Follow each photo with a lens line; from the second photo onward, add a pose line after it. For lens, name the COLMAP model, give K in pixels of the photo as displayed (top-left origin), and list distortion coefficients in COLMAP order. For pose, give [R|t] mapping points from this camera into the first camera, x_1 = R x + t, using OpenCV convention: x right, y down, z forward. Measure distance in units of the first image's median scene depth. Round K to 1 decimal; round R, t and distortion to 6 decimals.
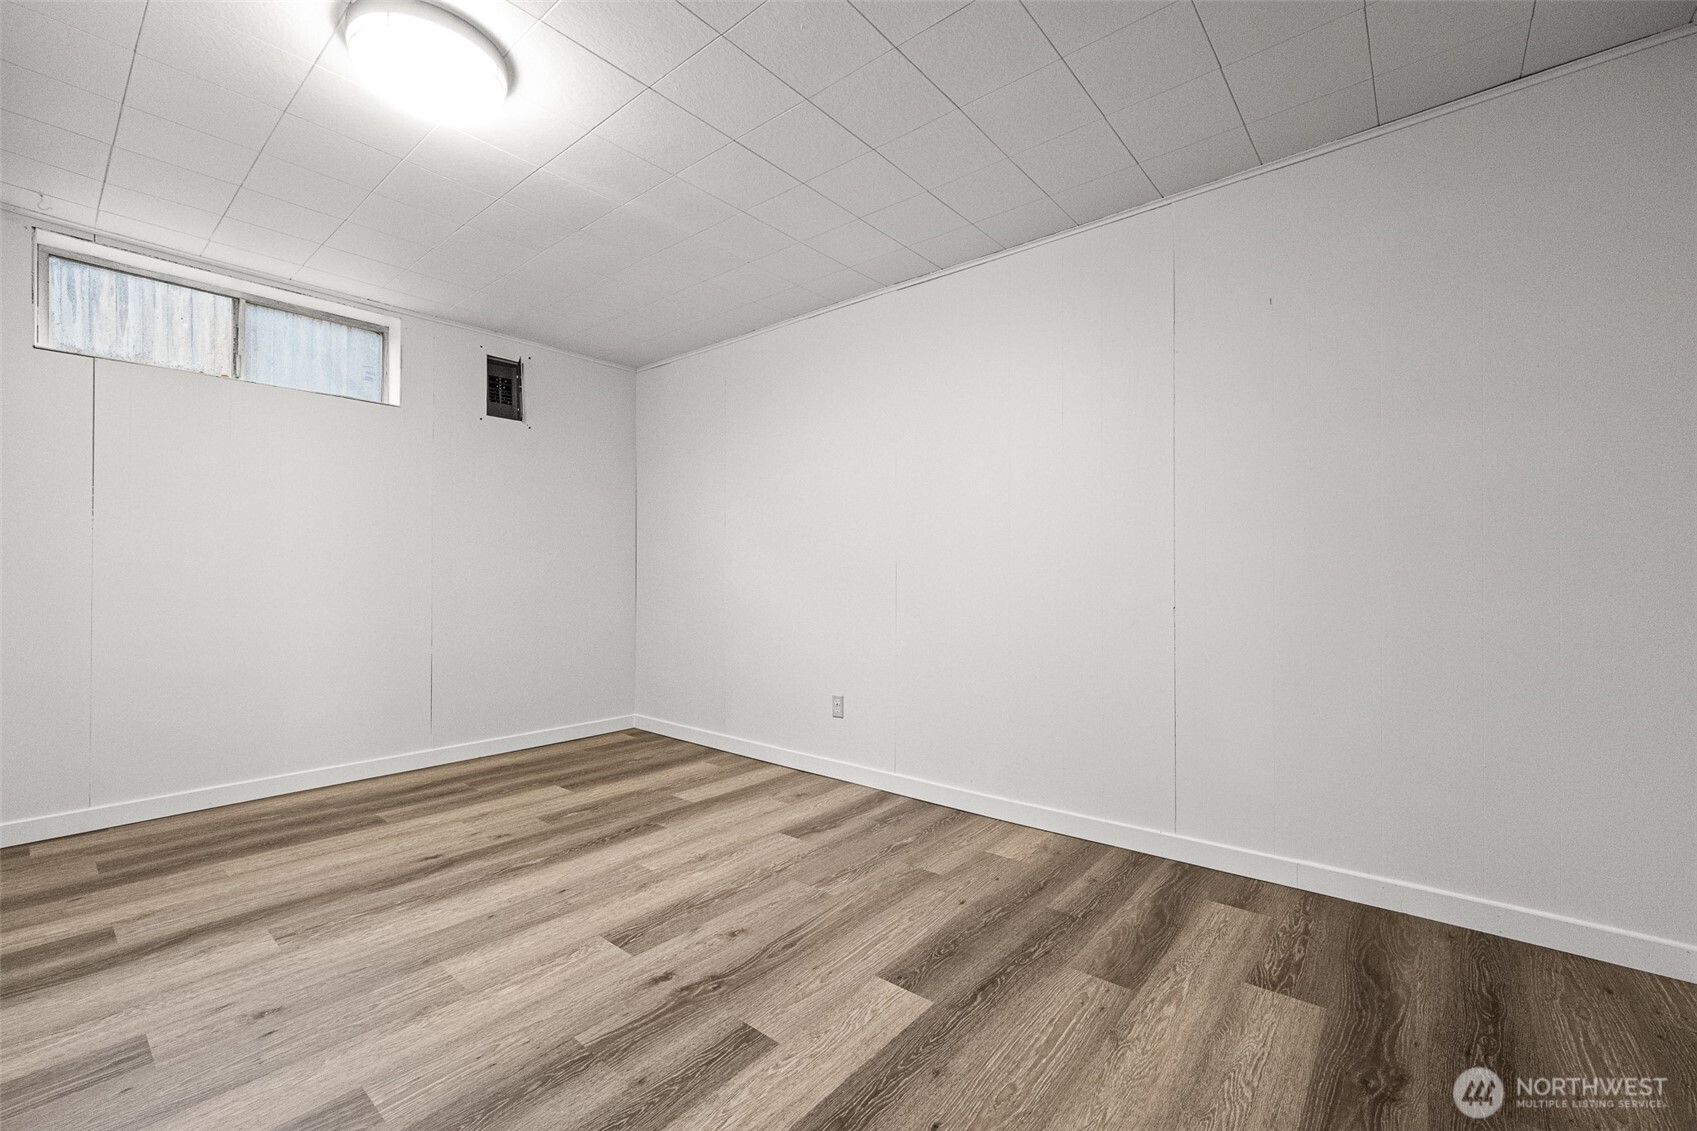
lens RADIAL K [[704.4, 0, 849.3], [0, 704.4, 564.1], [0, 0, 1]] dist [0.005837, -0.001988]
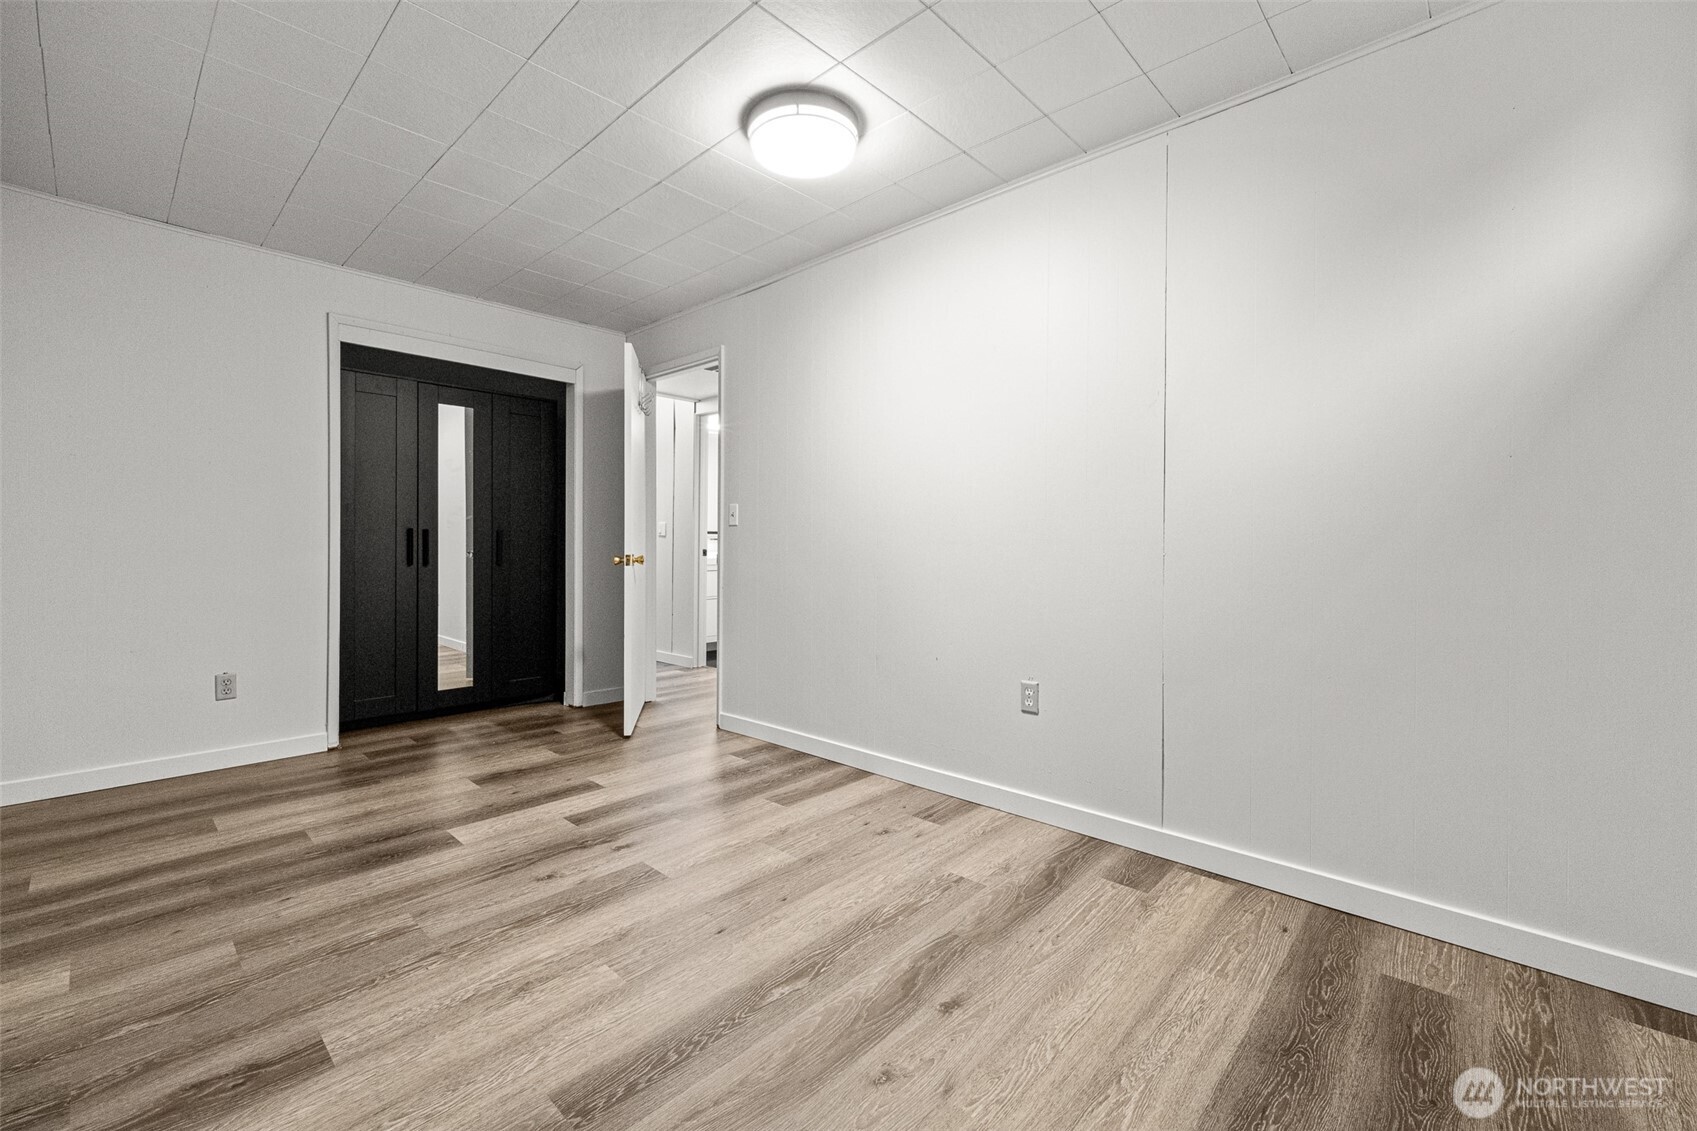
lens RADIAL K [[704.4, 0, 847.0], [0, 704.4, 555.6], [0, 0, 1]] dist [0.005837, -0.001988]
pose [[-0.998290, -0.002805, 0.058387, -0.624134], [-0.002325, 0.999963, 0.008287, 0.023289], [-0.058408, 0.008138, -0.998260, 1.879806]]
